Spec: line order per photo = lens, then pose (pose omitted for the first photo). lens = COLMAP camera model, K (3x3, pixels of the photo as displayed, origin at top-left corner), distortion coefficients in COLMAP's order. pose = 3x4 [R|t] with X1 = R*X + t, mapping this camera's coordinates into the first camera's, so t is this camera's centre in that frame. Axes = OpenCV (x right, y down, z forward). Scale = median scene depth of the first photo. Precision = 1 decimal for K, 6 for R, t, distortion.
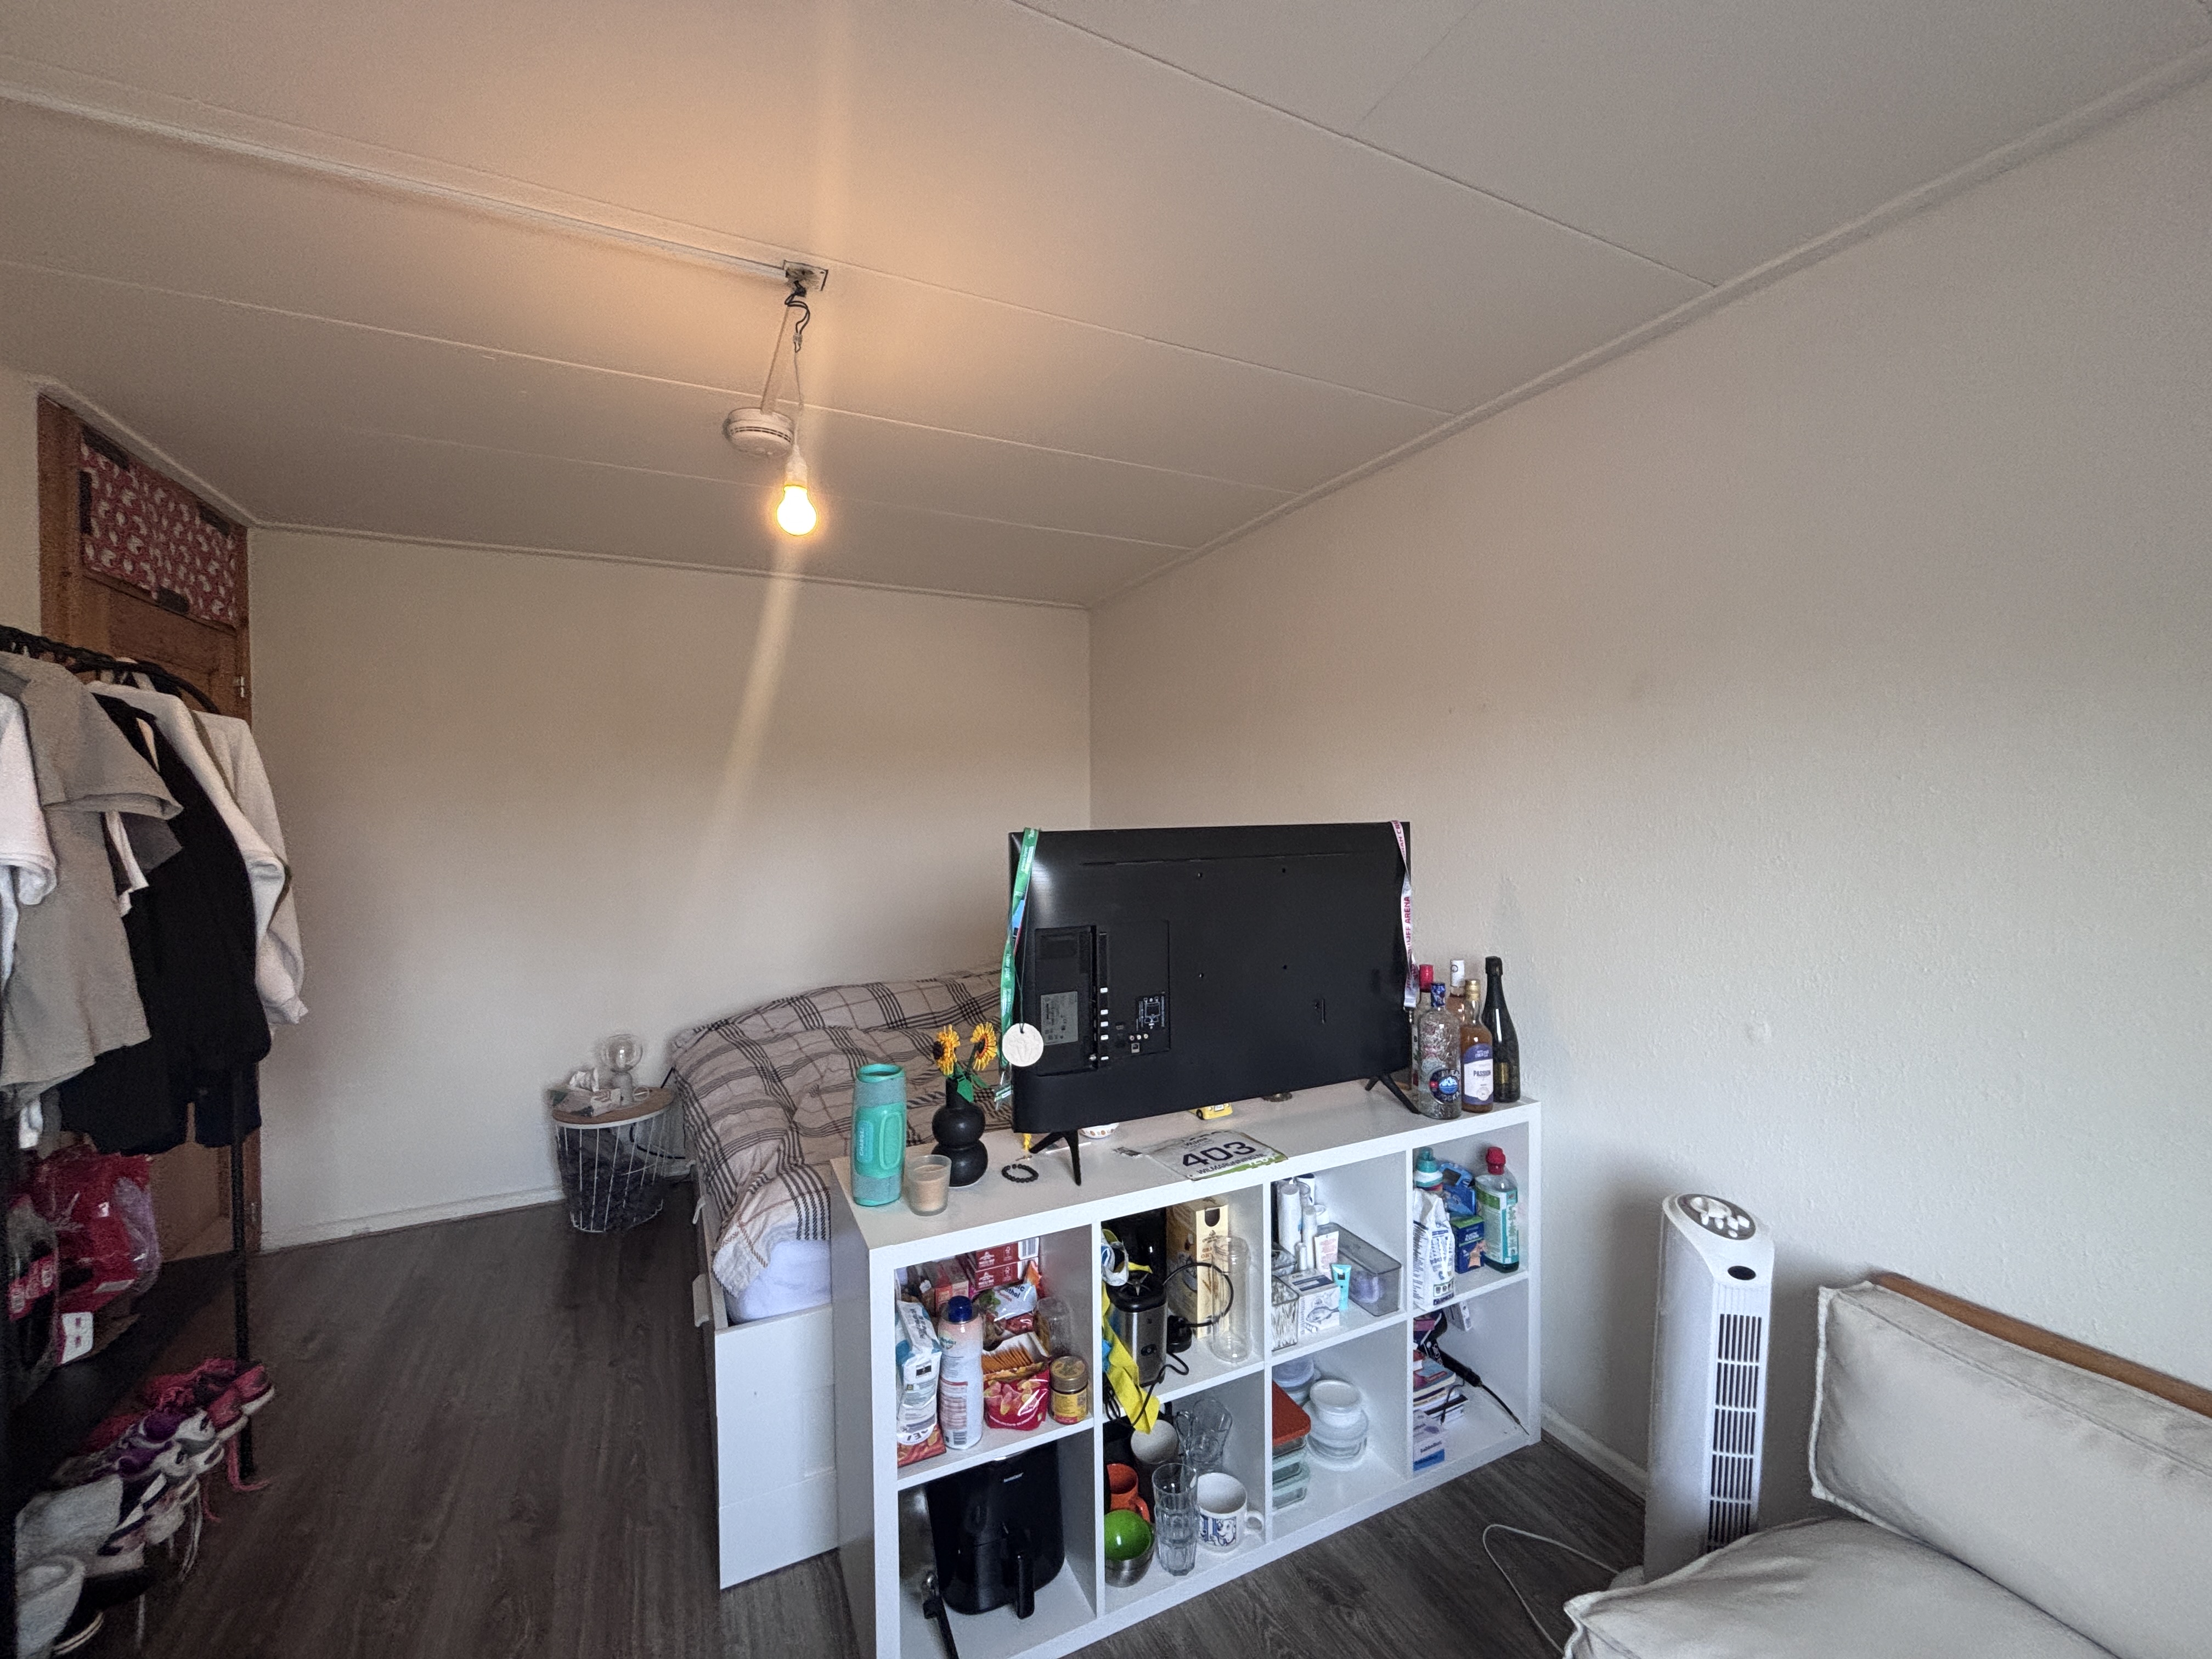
lens RADIAL K [[884.2, 0, 1107.4], [0, 884.2, 824.6], [0, 0, 1]] dist [-0.012502, 0.000079]
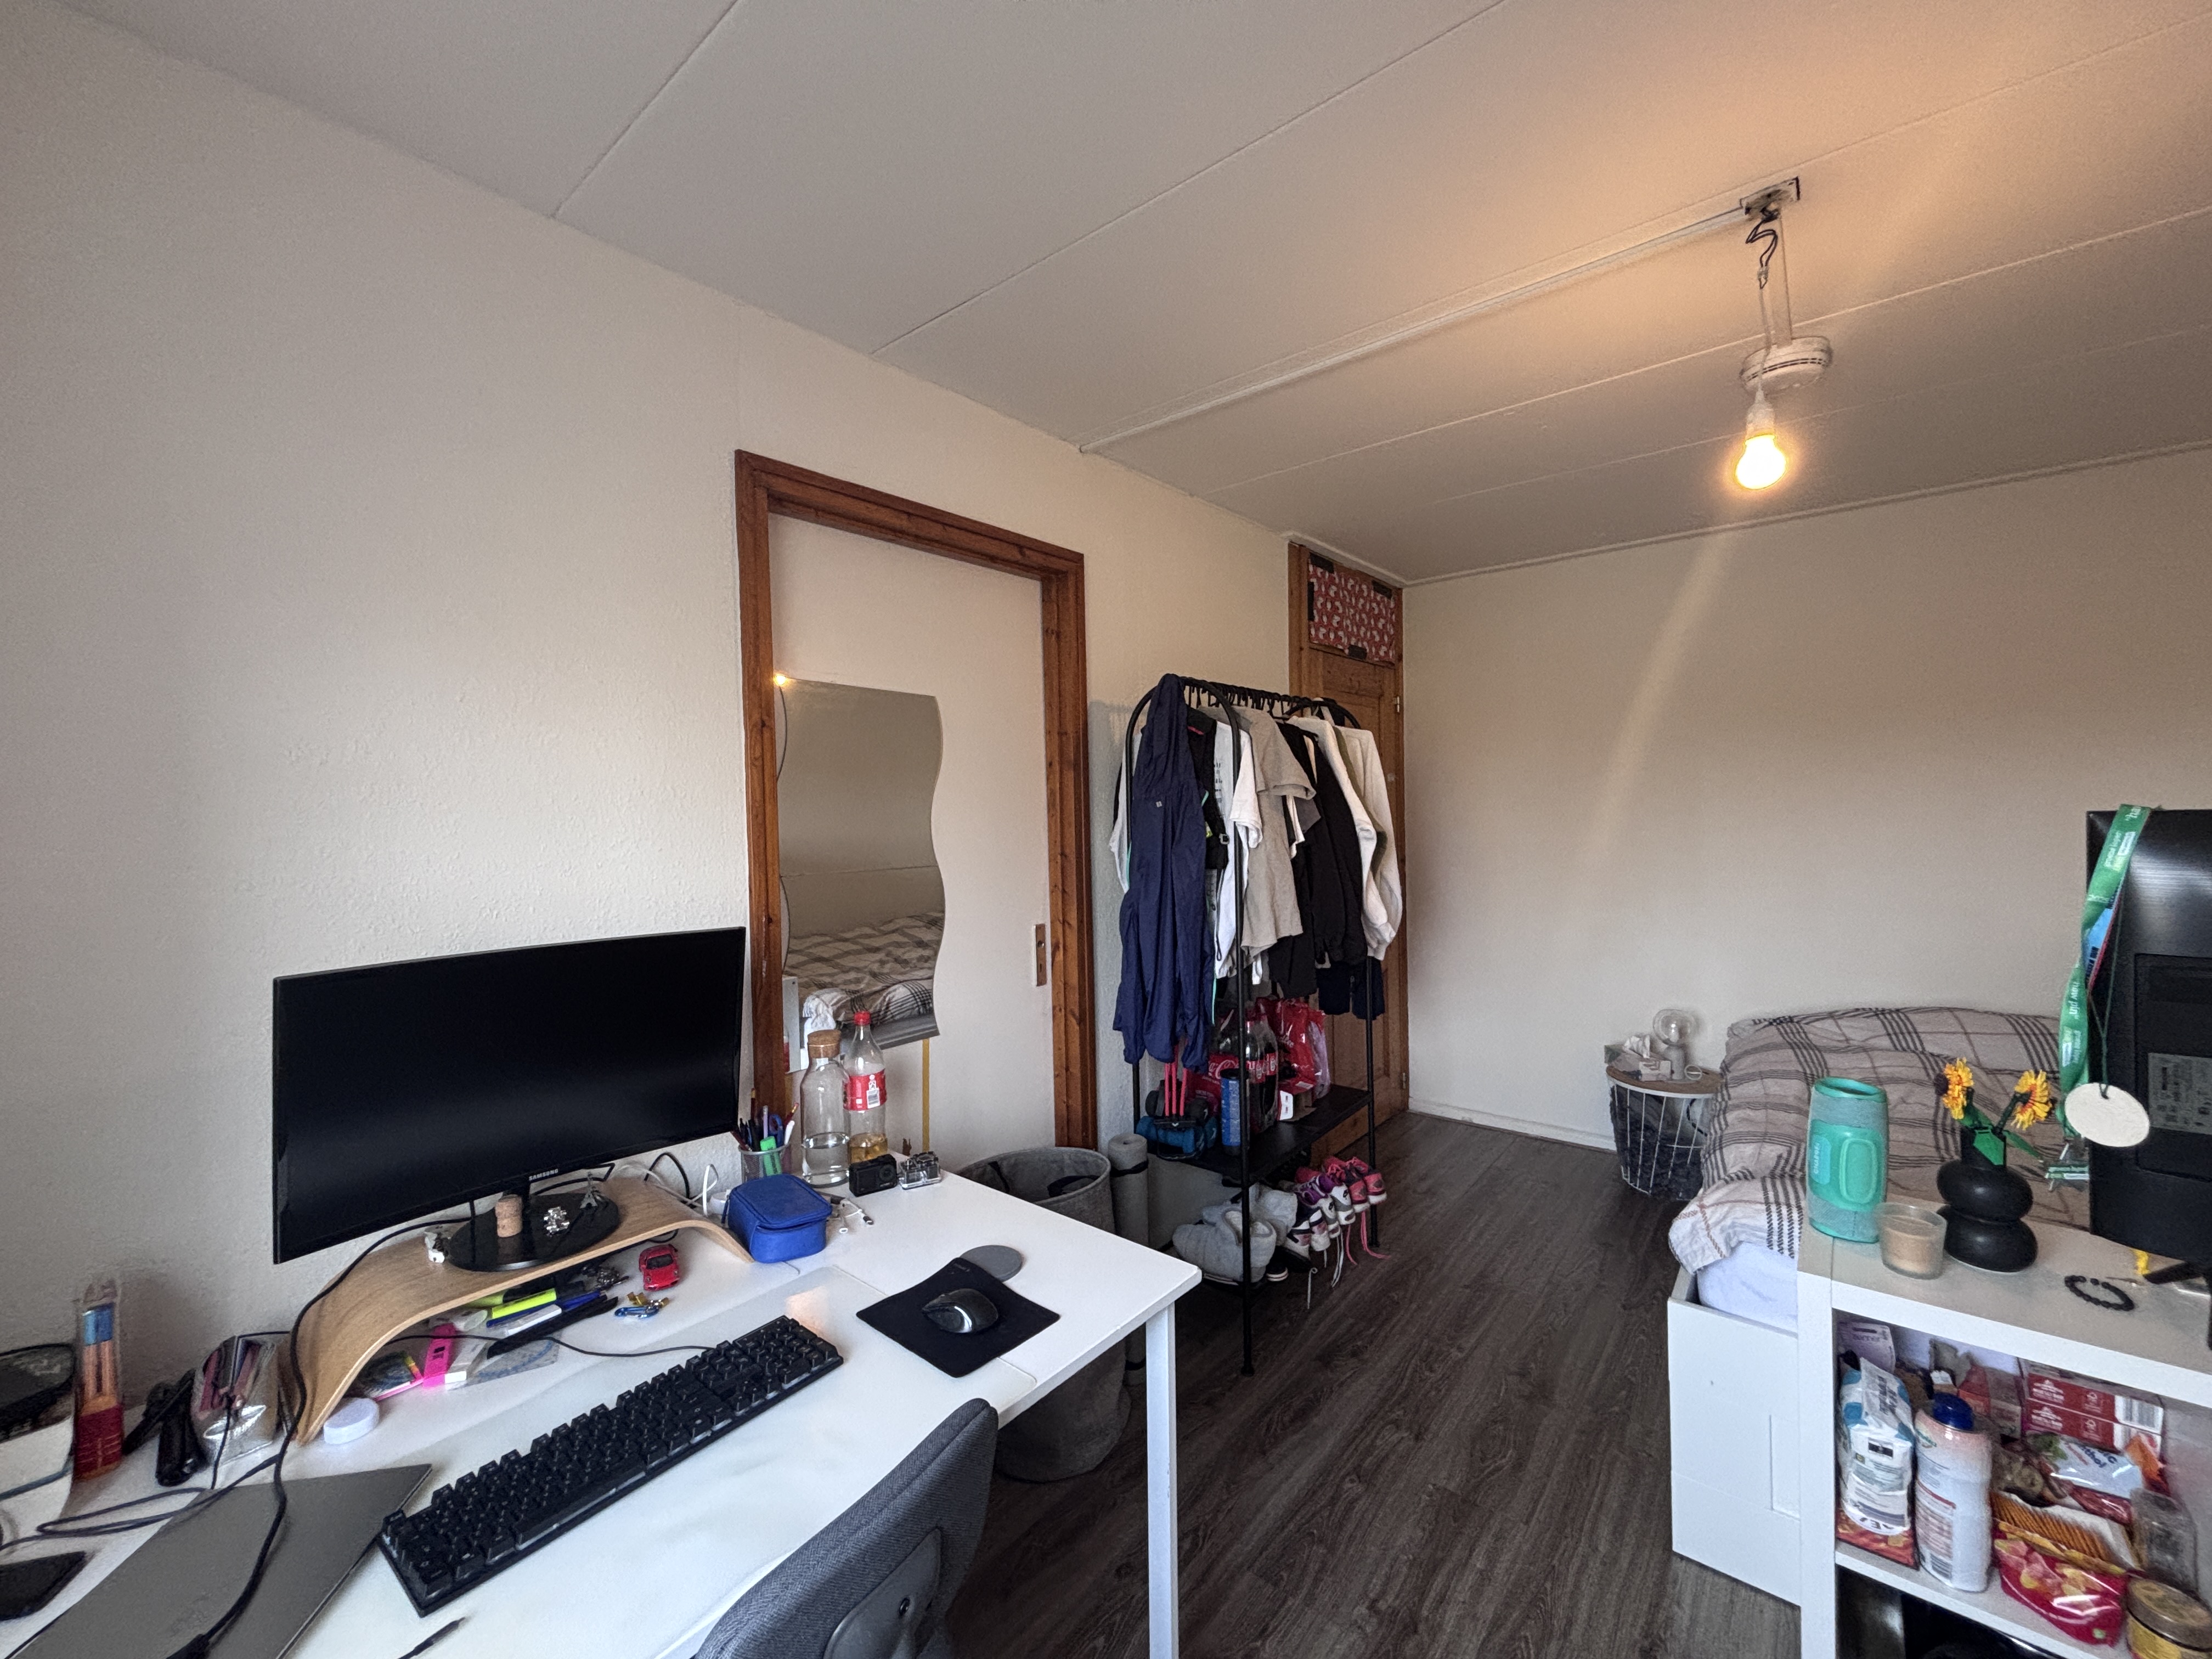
lens RADIAL K [[893.5, 0, 1106.0], [0, 893.5, 829.5], [0, 0, 1]] dist [0.000470, -0.006574]
pose [[0.398258, 0.024836, -0.916937, 0.224661], [0.003763, 0.999581, 0.028709, -0.000017], [0.917266, -0.014884, 0.397998, -0.007491]]
